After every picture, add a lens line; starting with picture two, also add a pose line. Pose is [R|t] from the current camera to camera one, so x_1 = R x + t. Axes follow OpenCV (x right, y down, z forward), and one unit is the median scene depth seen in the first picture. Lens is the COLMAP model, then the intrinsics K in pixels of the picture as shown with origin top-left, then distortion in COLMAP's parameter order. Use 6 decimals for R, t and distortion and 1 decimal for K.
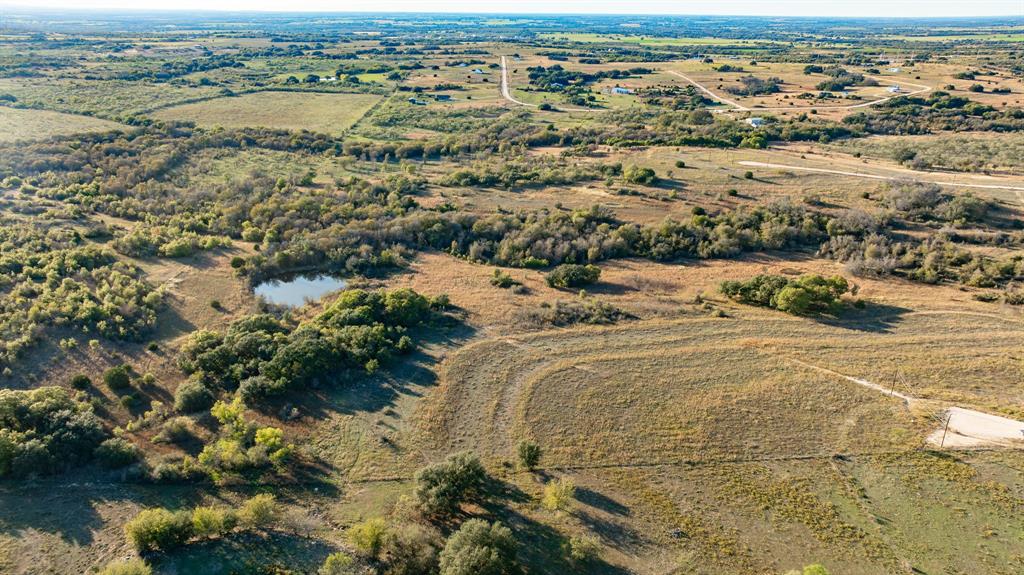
lens RADIAL K [[712.0, 0, 520.4], [0, 712.0, 288.2], [0, 0, 1]] dist [-0.029583, 0.052336]
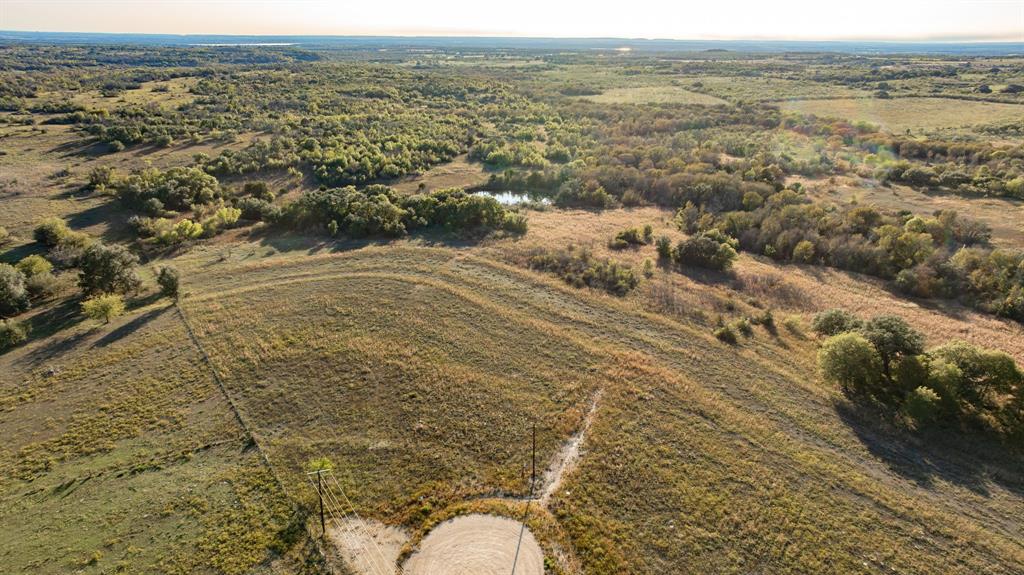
lens RADIAL K [[712.0, 0, 509.3], [0, 712.0, 288.9], [0, 0, 1]] dist [-0.029583, 0.052336]
pose [[0.511619, 0.286109, -0.810177, 0.714877], [-0.316162, 0.939462, 0.132112, -0.020822], [0.798929, 0.188556, 0.571103, 0.575944]]
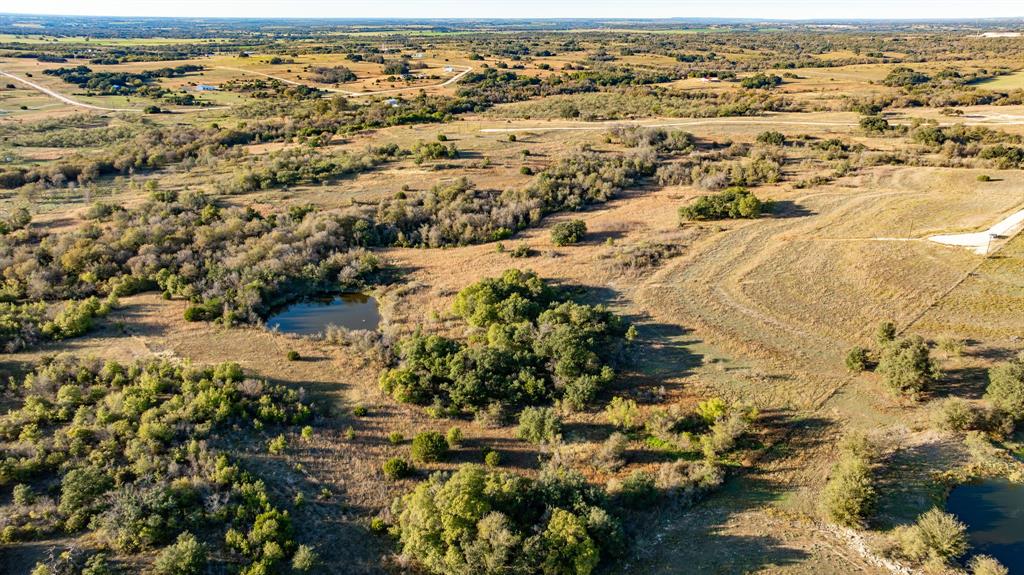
lens RADIAL K [[712.0, 0, 512.6], [0, 712.0, 287.3], [0, 0, 1]] dist [-0.029583, 0.052336]
pose [[0.742928, -0.242994, 0.623709, -0.804345], [0.244855, 0.965859, 0.084636, -0.059528], [-0.622980, 0.089840, 0.777061, 0.333224]]
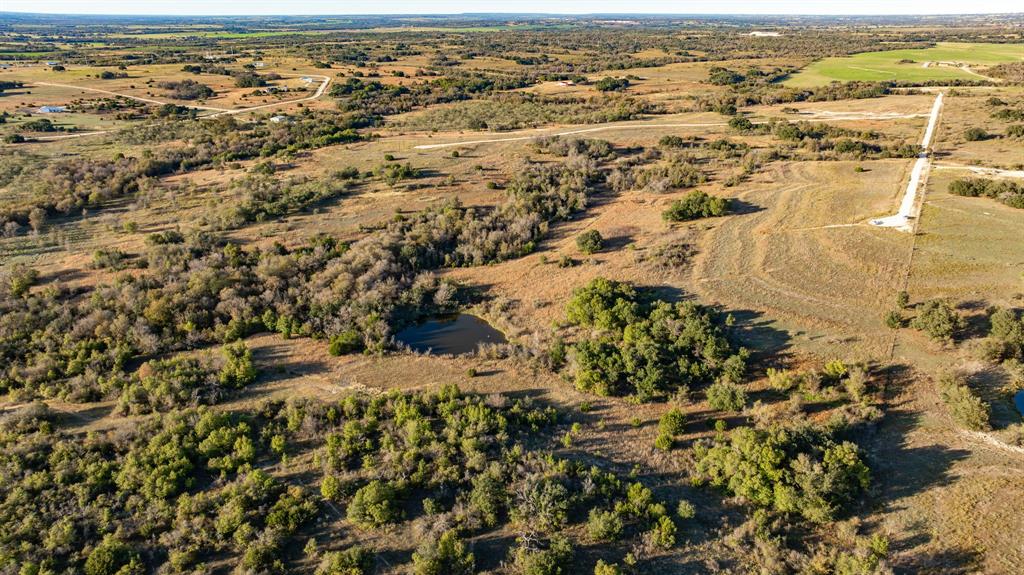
lens RADIAL K [[712.0, 0, 510.0], [0, 712.0, 289.1], [0, 0, 1]] dist [-0.029583, 0.052336]
pose [[0.536221, -0.313741, 0.783603, -1.185123], [0.310930, 0.936492, 0.162186, -0.220217], [-0.784723, 0.156679, 0.599718, 0.516964]]
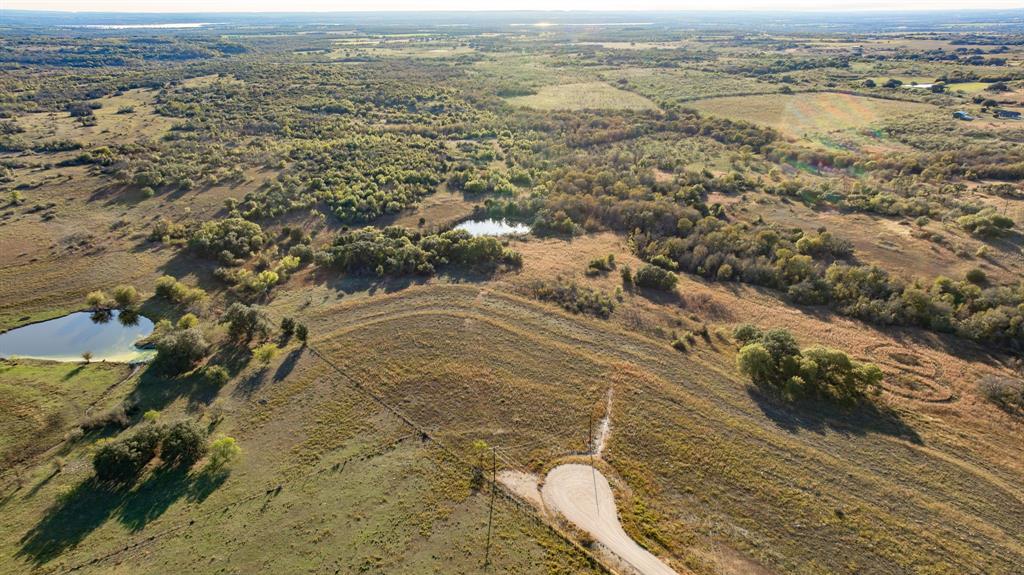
lens RADIAL K [[712.0, 0, 515.6], [0, 712.0, 285.3], [0, 0, 1]] dist [-0.029583, 0.052336]
pose [[0.608199, 0.279948, -0.742781, 0.879215], [-0.284379, 0.950479, 0.125374, -0.097037], [0.741096, 0.134979, 0.657691, 0.277468]]
